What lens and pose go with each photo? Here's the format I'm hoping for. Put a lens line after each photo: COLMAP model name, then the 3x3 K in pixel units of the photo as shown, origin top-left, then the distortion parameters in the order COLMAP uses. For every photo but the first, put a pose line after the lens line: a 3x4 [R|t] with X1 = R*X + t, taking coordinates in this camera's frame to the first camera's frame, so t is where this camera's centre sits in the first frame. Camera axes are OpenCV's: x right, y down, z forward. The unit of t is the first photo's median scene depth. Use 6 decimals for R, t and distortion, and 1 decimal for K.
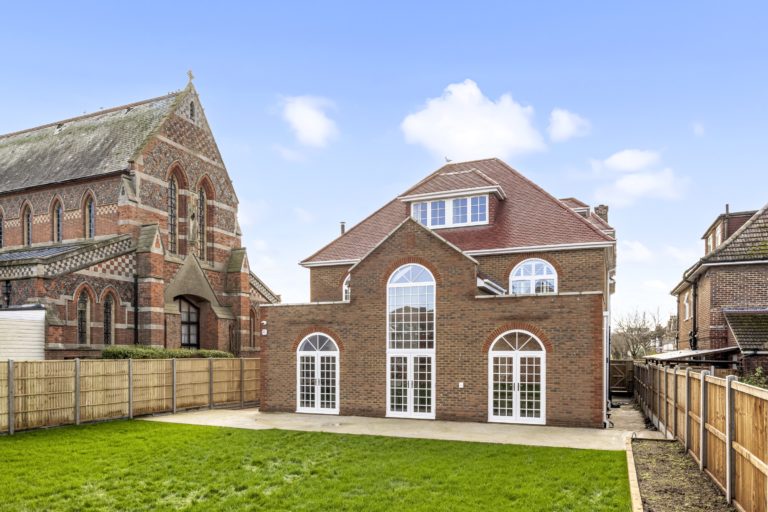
lens RADIAL K [[544.9, 0, 383.5], [0, 544.9, 254.9], [0, 0, 1]] dist [0.020502, -0.007348]
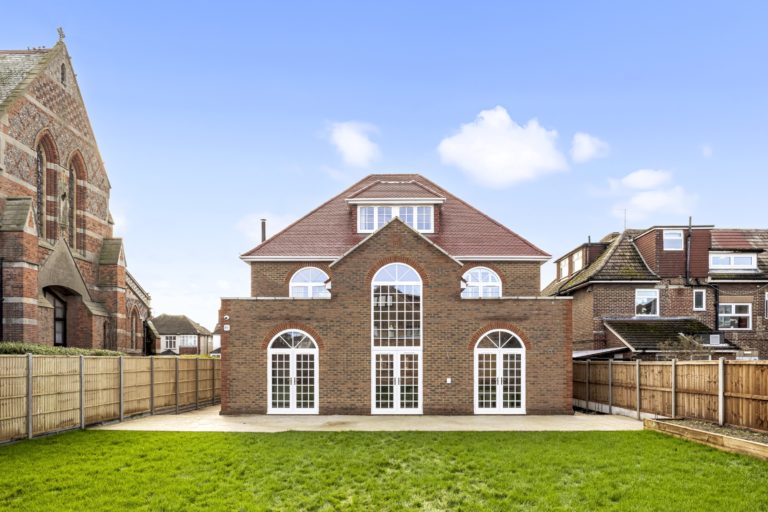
lens RADIAL K [[499.6, 0, 386.5], [0, 499.6, 276.5], [0, 0, 1]] dist [0.005801, -0.003297]
pose [[0.926528, 0.060126, 0.371389, -0.298319], [-0.065312, 0.997864, 0.001389, 0.039792], [-0.370512, -0.025543, 0.928476, 0.138490]]
